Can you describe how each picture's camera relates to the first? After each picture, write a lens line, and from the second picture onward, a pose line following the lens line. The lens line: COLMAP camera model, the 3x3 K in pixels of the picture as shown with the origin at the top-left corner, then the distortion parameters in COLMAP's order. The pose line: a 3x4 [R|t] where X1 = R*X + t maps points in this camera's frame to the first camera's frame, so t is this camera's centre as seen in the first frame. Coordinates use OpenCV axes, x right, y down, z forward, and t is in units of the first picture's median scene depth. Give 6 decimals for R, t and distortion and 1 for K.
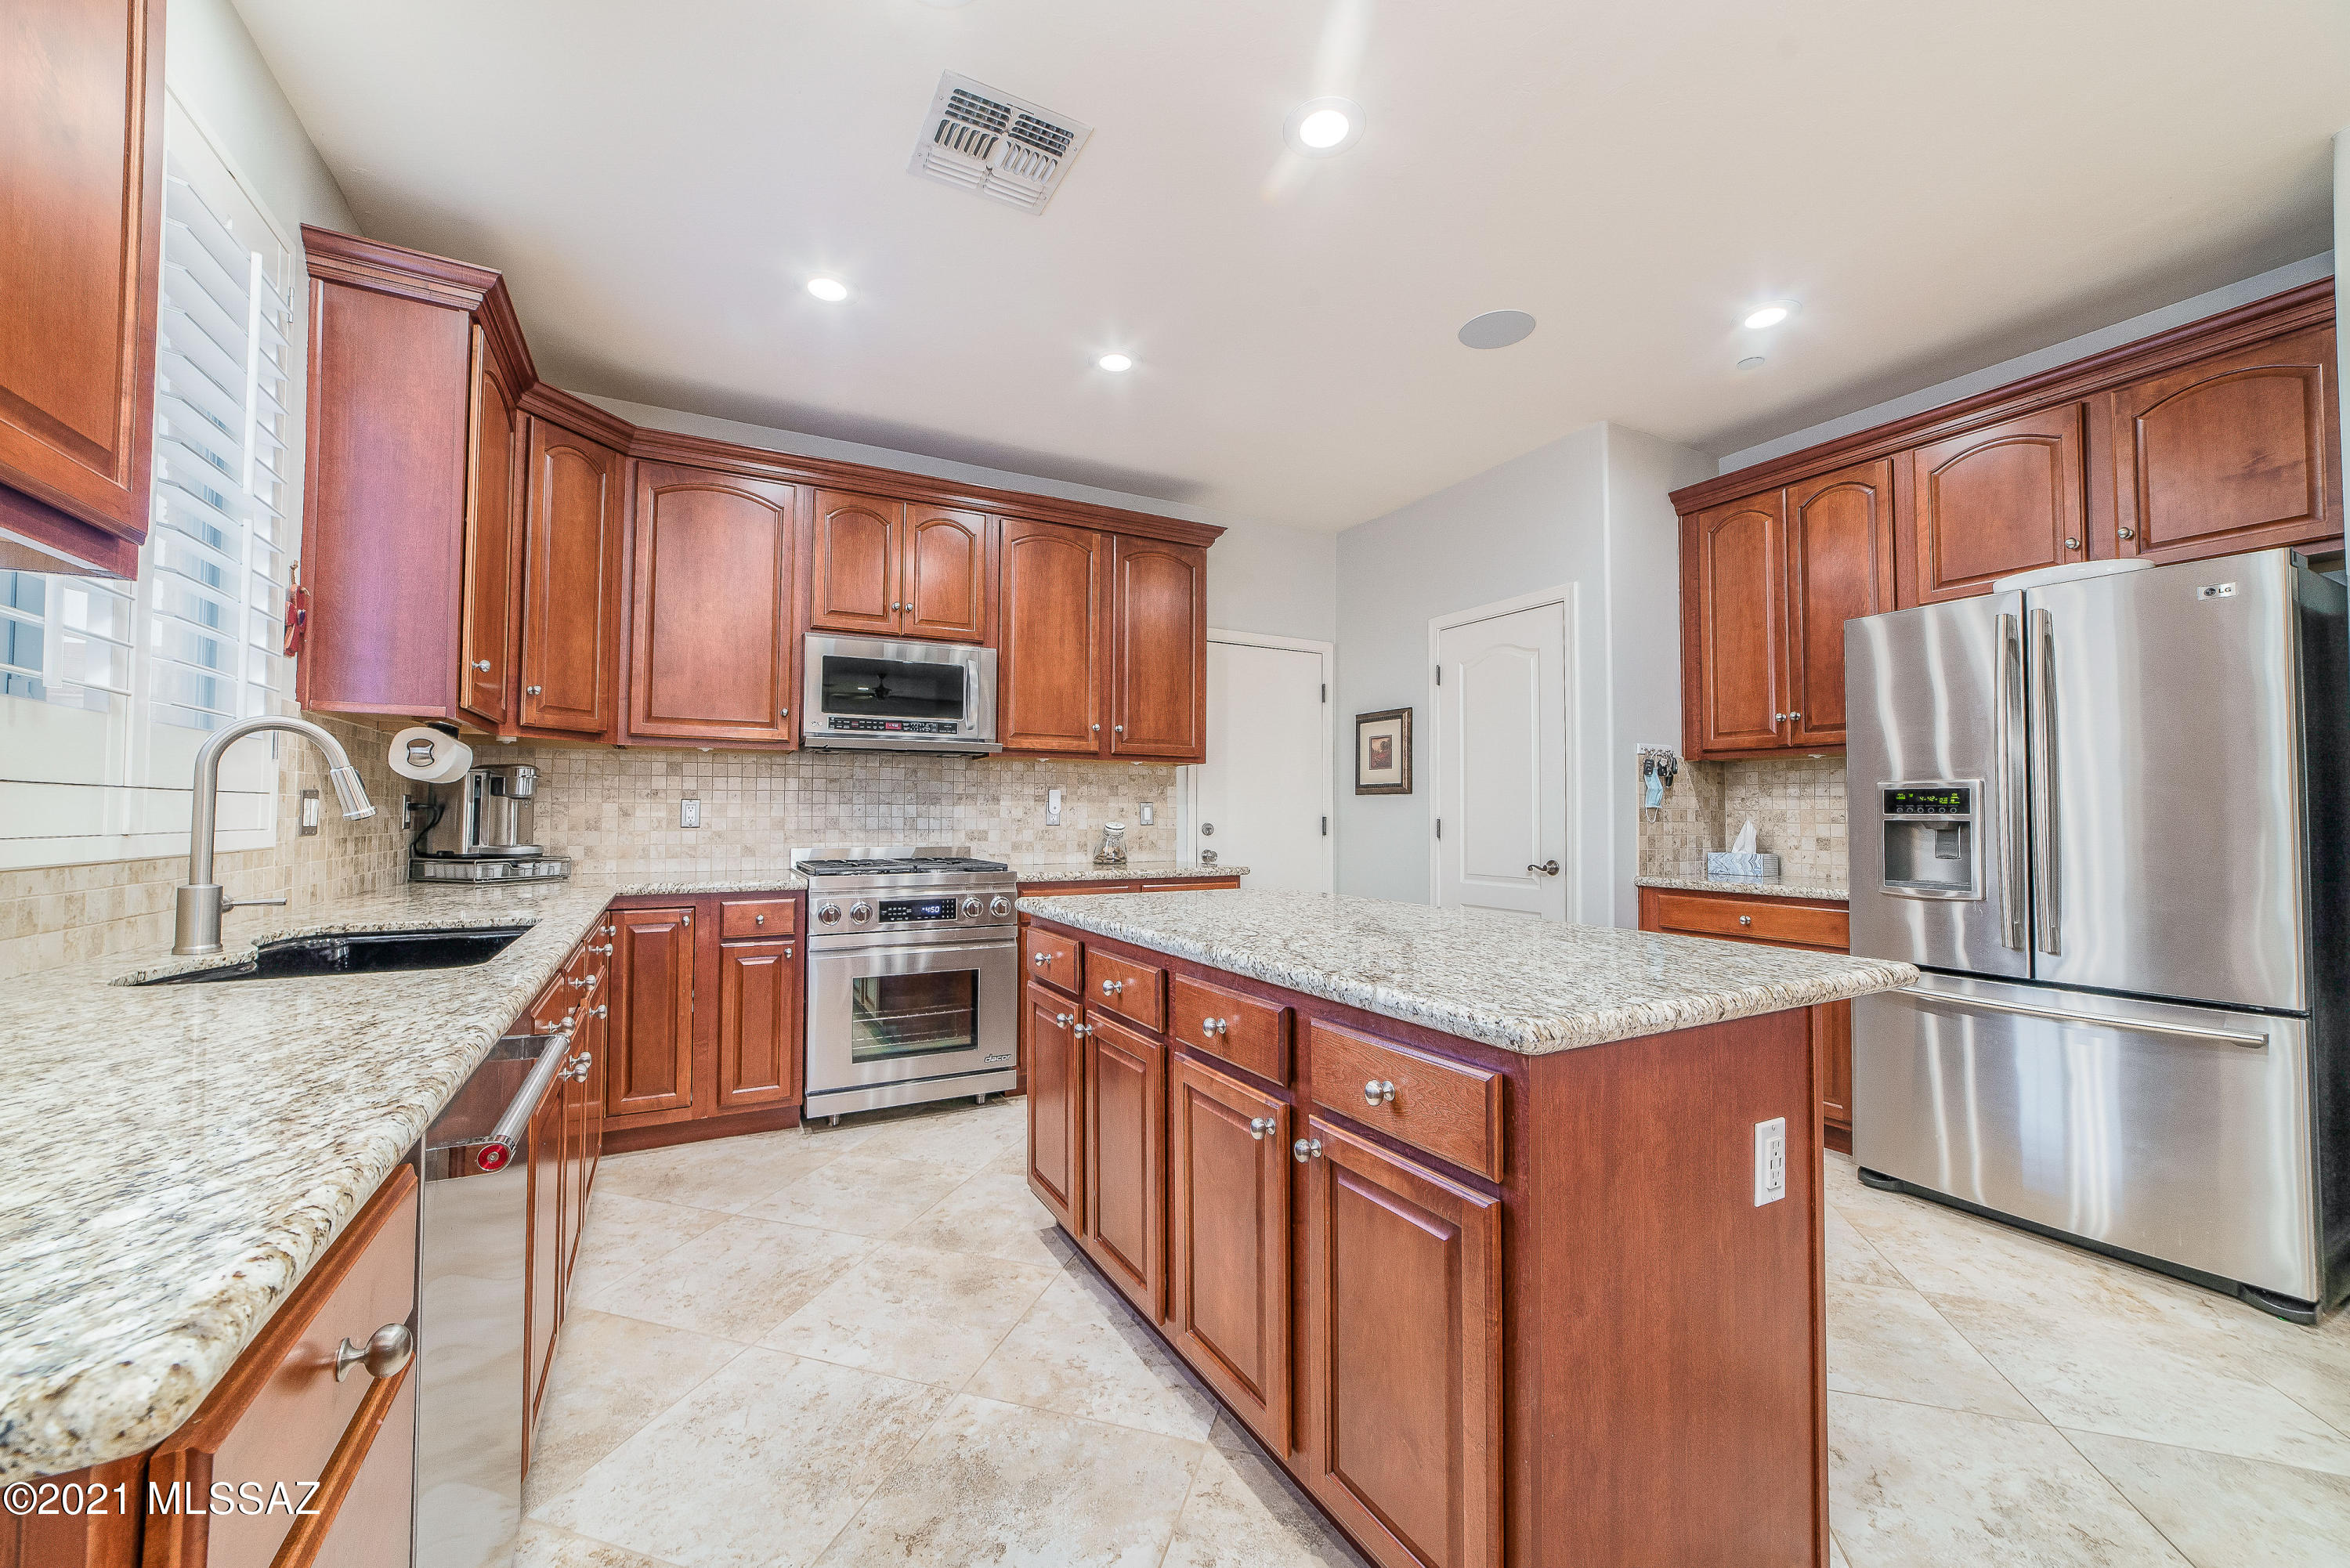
lens RADIAL K [[914.0, 0, 1177.0], [0, 914.0, 787.5], [0, 0, 1]] dist [-0.018855, 0.005450]
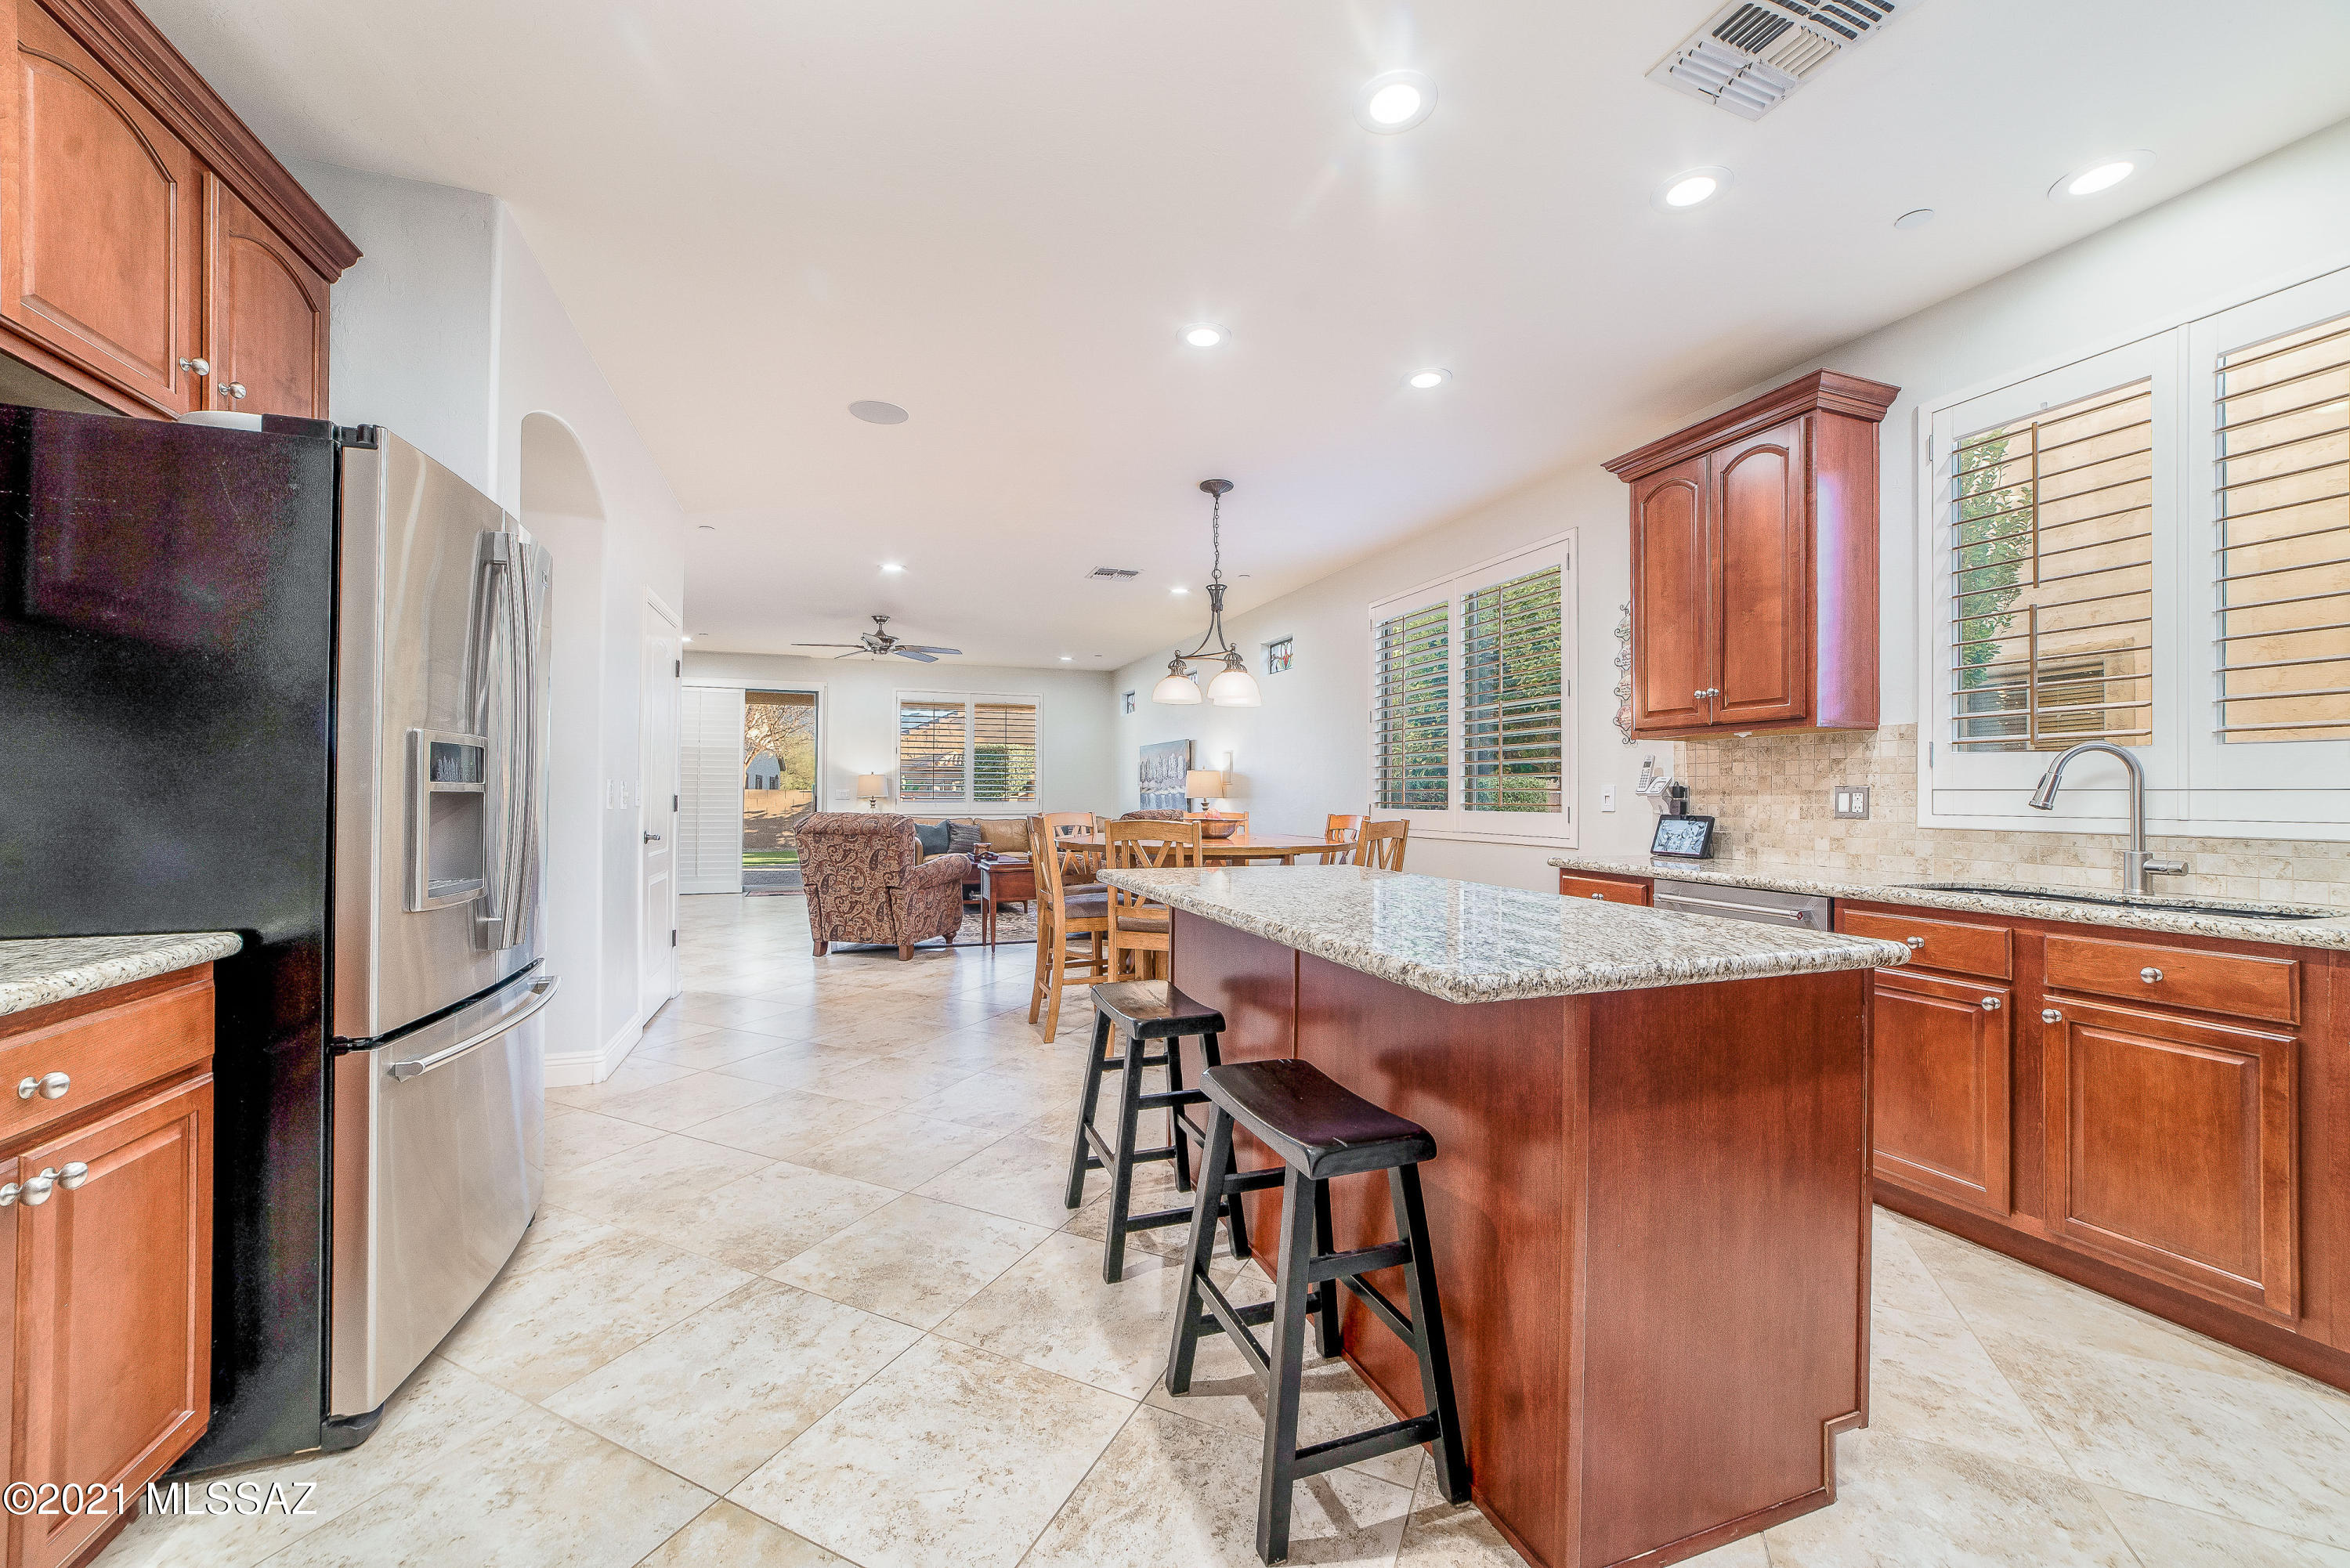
lens RADIAL K [[914.0, 0, 1175.7], [0, 914.0, 788.6], [0, 0, 1]] dist [-0.018855, 0.005450]
pose [[-0.989951, -0.013273, 0.140790, 0.256317], [-0.018243, 0.999253, -0.034072, 0.059480], [-0.140232, -0.036298, -0.989453, 1.989034]]
